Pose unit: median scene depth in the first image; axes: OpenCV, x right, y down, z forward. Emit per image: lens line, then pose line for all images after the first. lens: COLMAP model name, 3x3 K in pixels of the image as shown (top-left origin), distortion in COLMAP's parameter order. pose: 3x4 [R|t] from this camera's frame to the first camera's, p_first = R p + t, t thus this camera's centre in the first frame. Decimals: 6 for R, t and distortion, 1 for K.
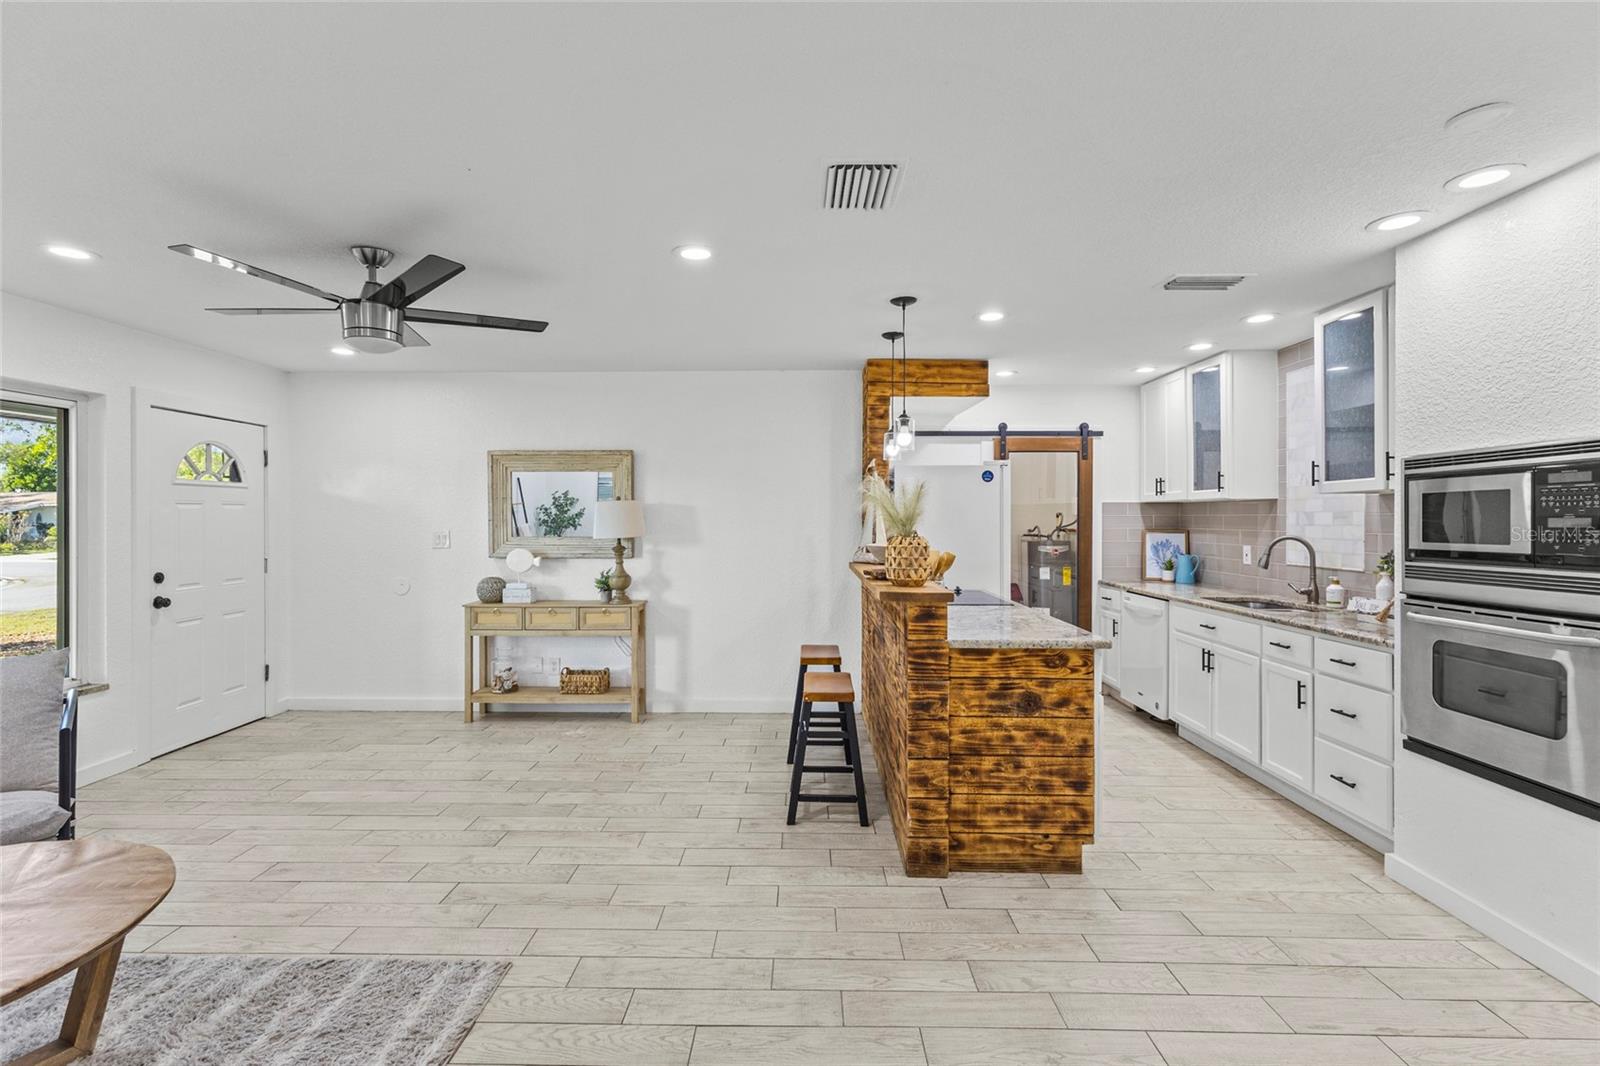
lens RADIAL K [[740.5, 0, 789.8], [0, 740.5, 519.5], [0, 0, 1]] dist [0.002288, 0.001708]
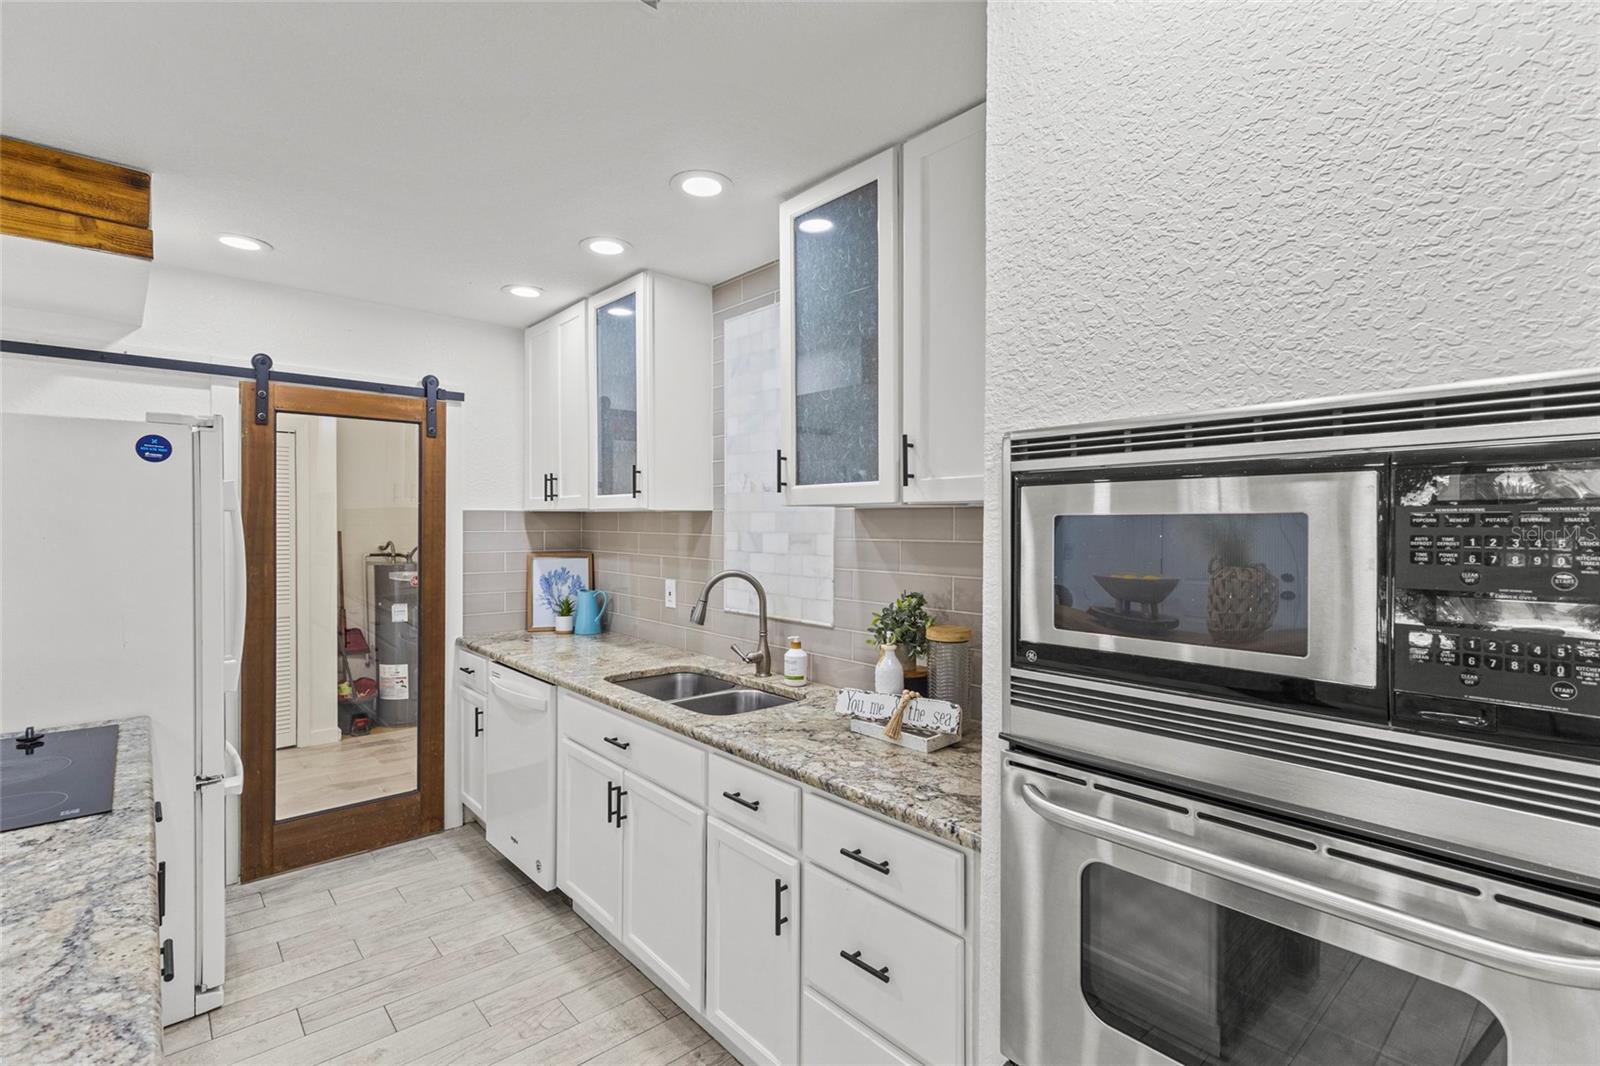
lens RADIAL K [[740.5, 0, 797.4], [0, 740.5, 526.7], [0, 0, 1]] dist [0.002288, 0.001708]
pose [[0.733015, -0.002551, 0.680207, 0.340412], [-0.002793, 0.999973, 0.006761, -0.023720], [-0.680206, -0.006856, 0.732989, 0.597684]]
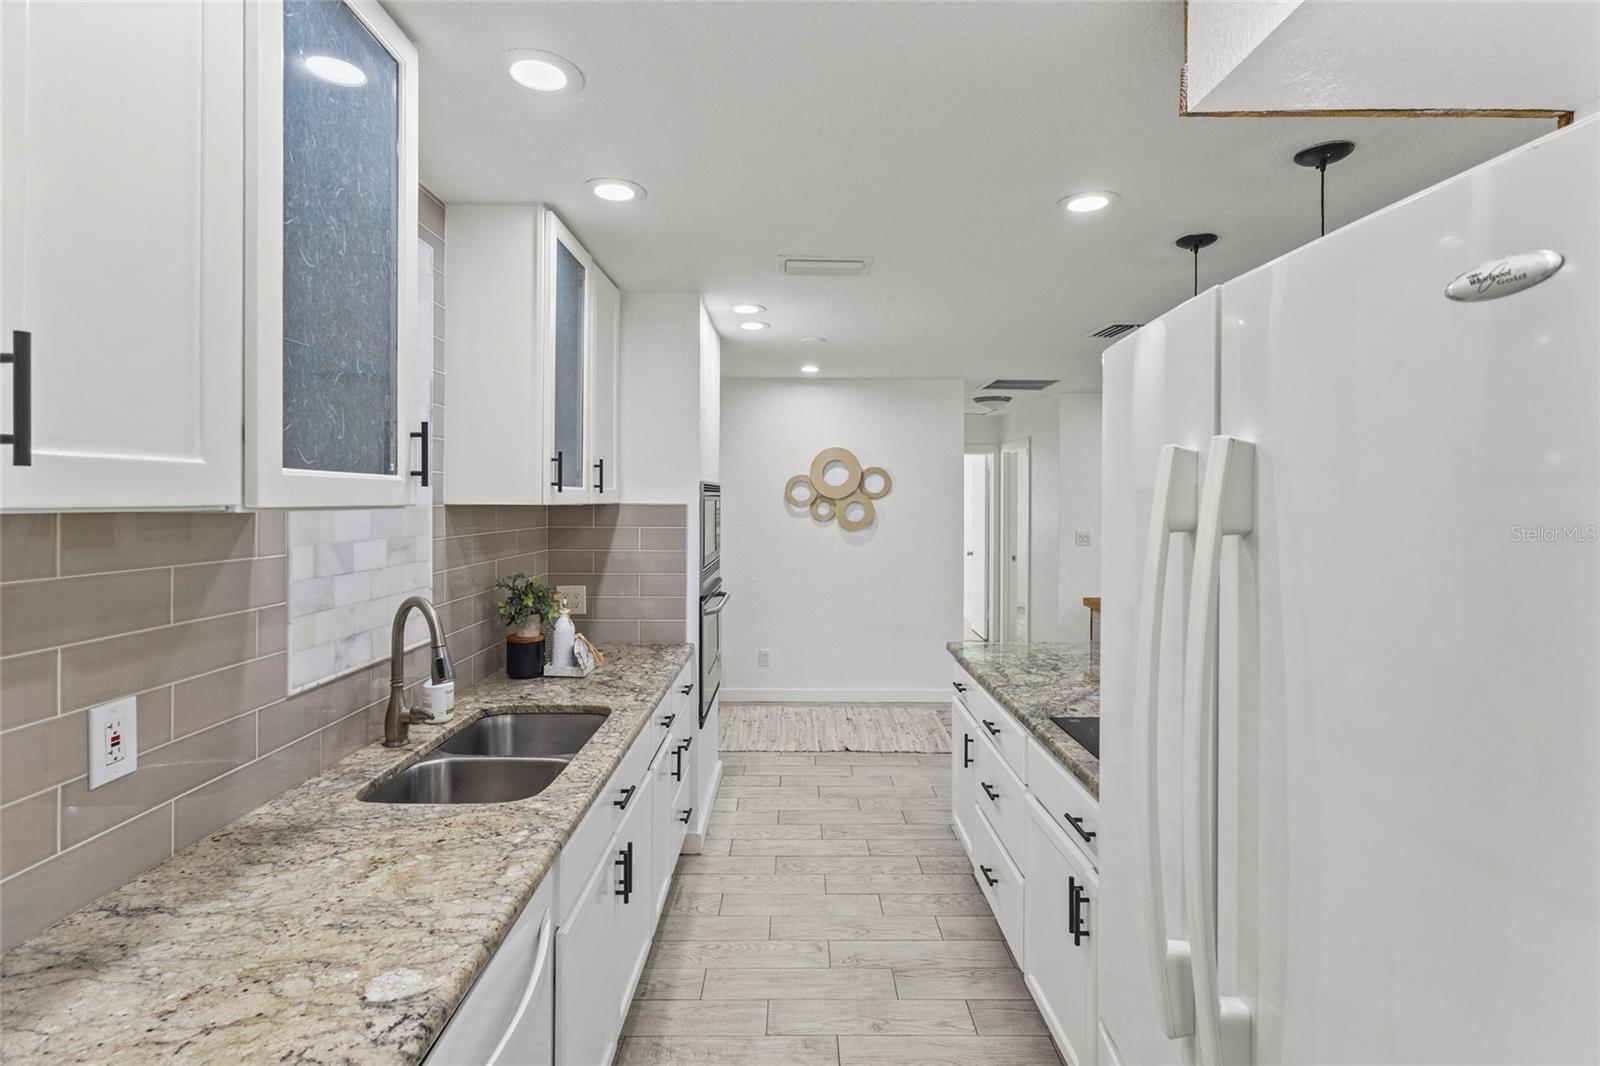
lens RADIAL K [[740.5, 0, 787.2], [0, 740.5, 500.5], [0, 0, 1]] dist [0.002288, 0.001708]
pose [[-0.999870, -0.004031, -0.015612, 0.559475], [-0.004011, 0.999991, -0.001252, -0.040674], [0.015617, -0.001189, -0.999877, 1.708921]]
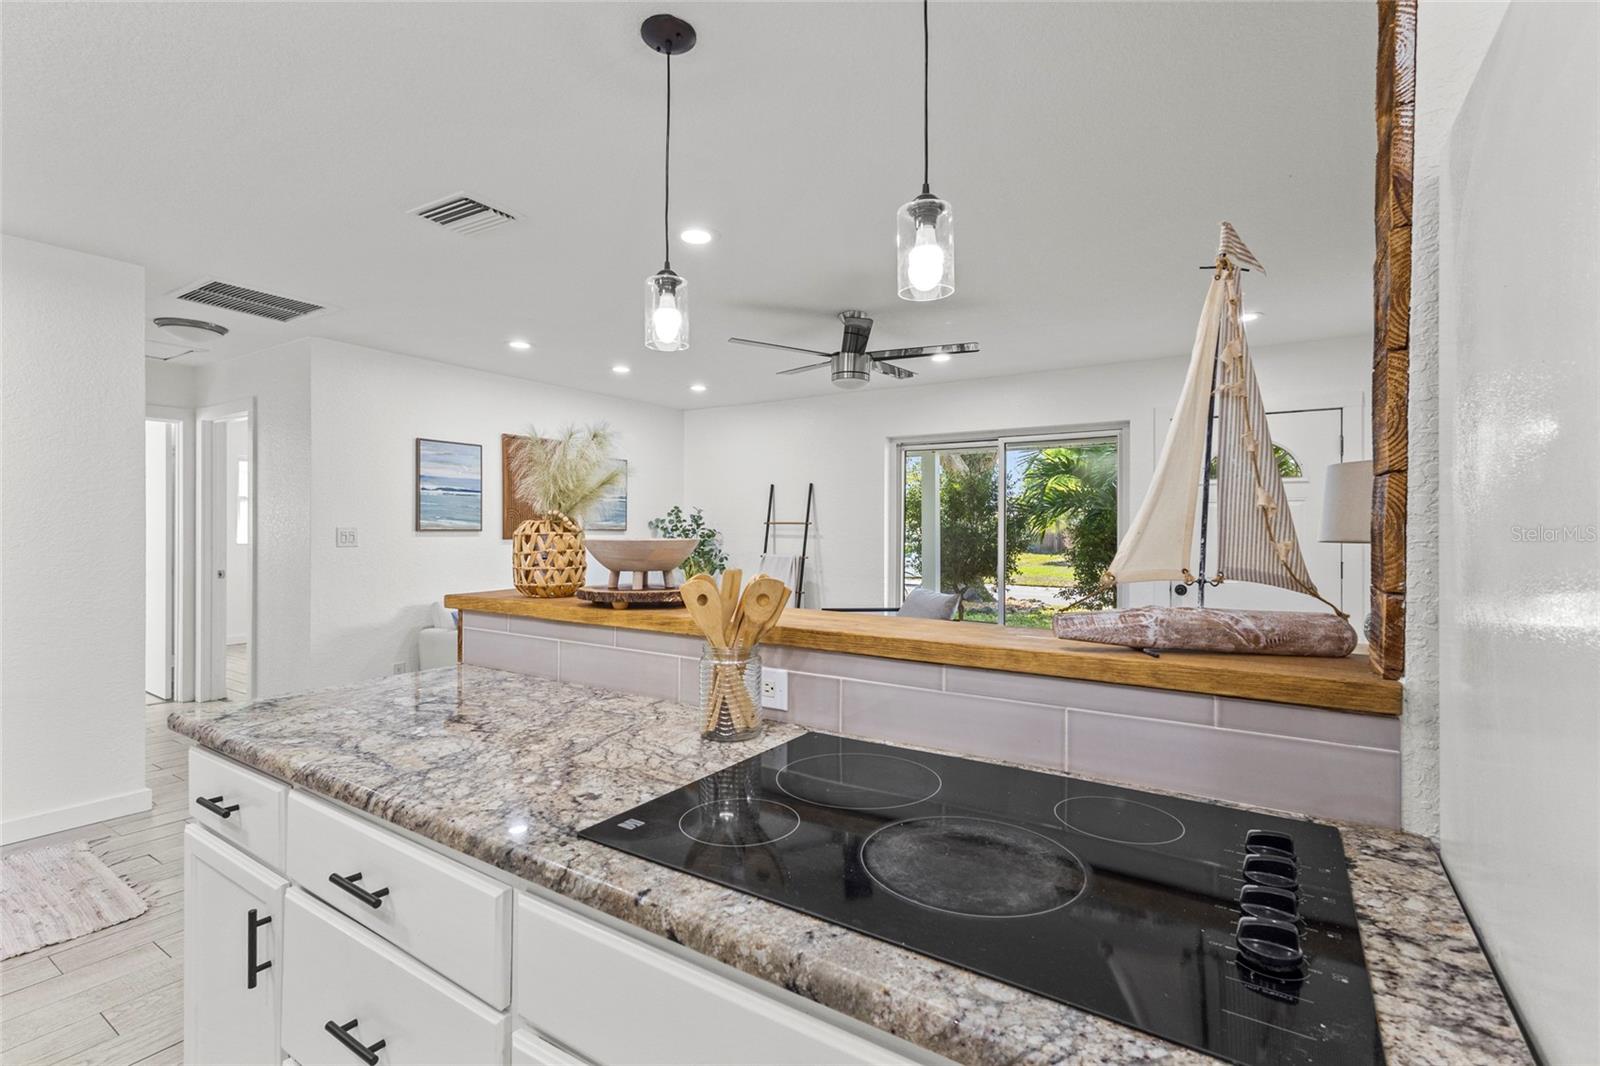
lens RADIAL K [[740.5, 0, 795.0], [0, 740.5, 533.9], [0, 0, 1]] dist [0.002288, 0.001708]
pose [[-0.531902, 0.002146, -0.846803, 0.515338], [-0.005774, 0.999964, 0.006160, 0.025278], [0.846786, 0.008166, -0.531871, 1.325024]]
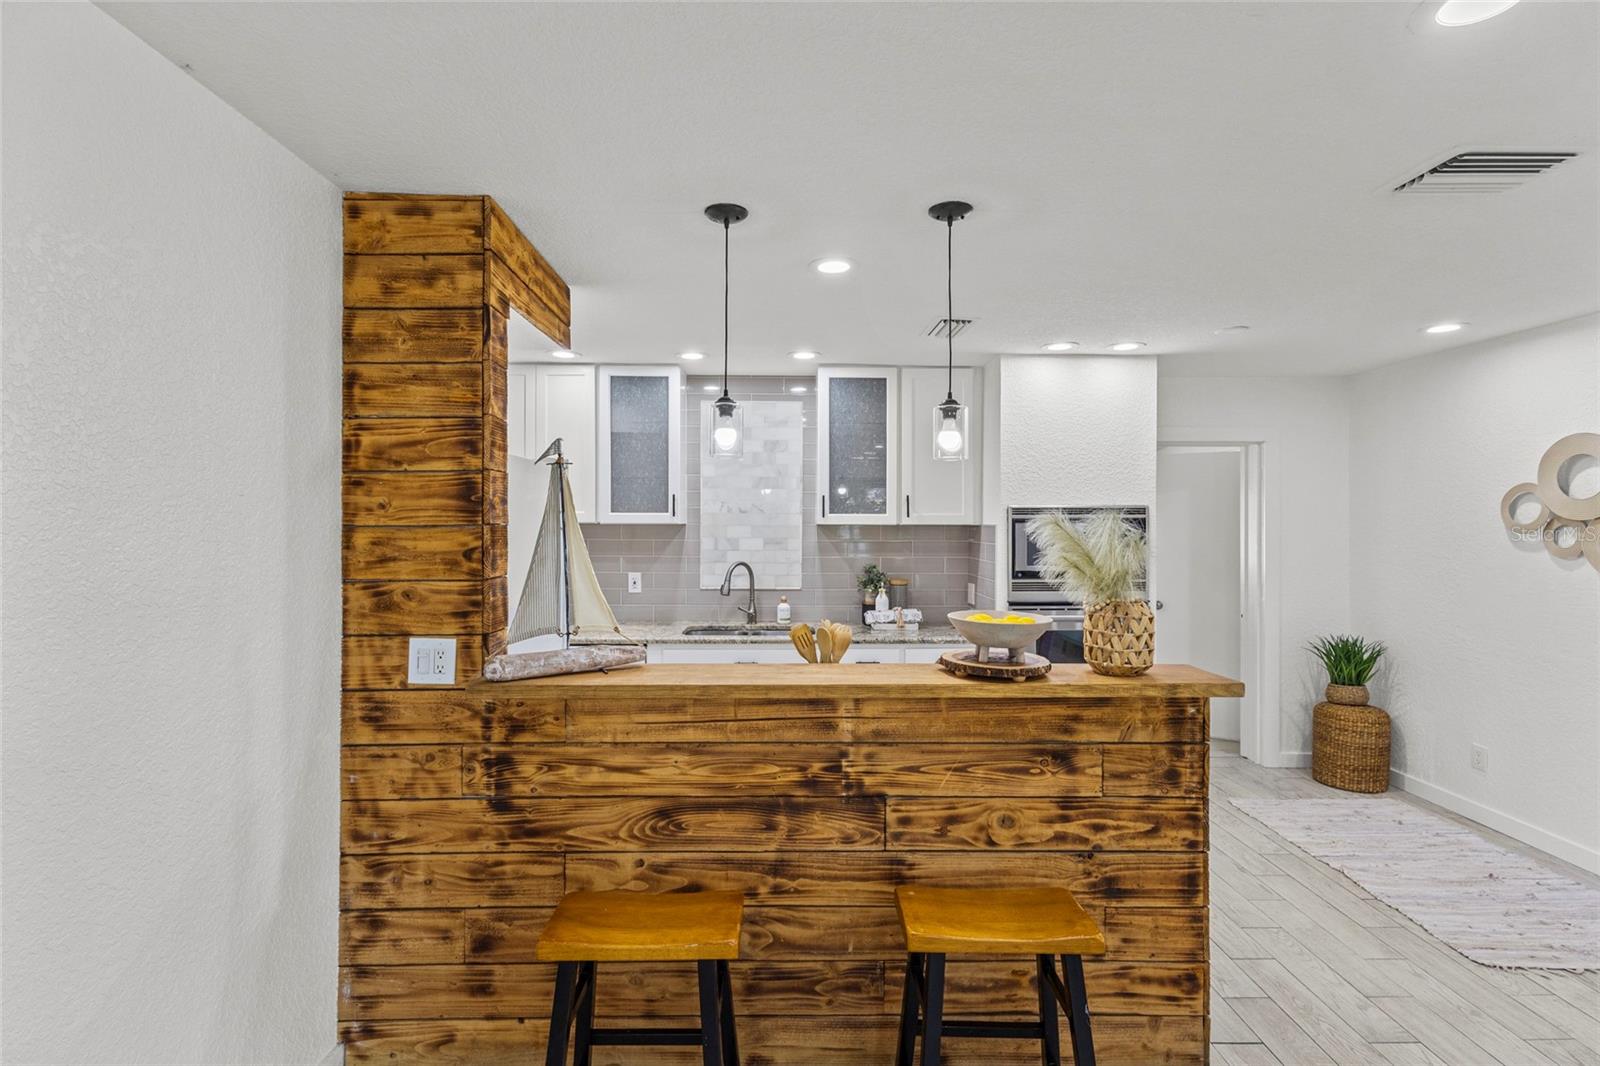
lens RADIAL K [[740.5, 0, 794.7], [0, 740.5, 519.7], [0, 0, 1]] dist [0.002288, 0.001708]
pose [[-0.034463, 0.000687, 0.999406, -0.442583], [-0.003843, 0.999992, -0.000820, -0.043241], [-0.999399, -0.003869, -0.034460, 1.145998]]
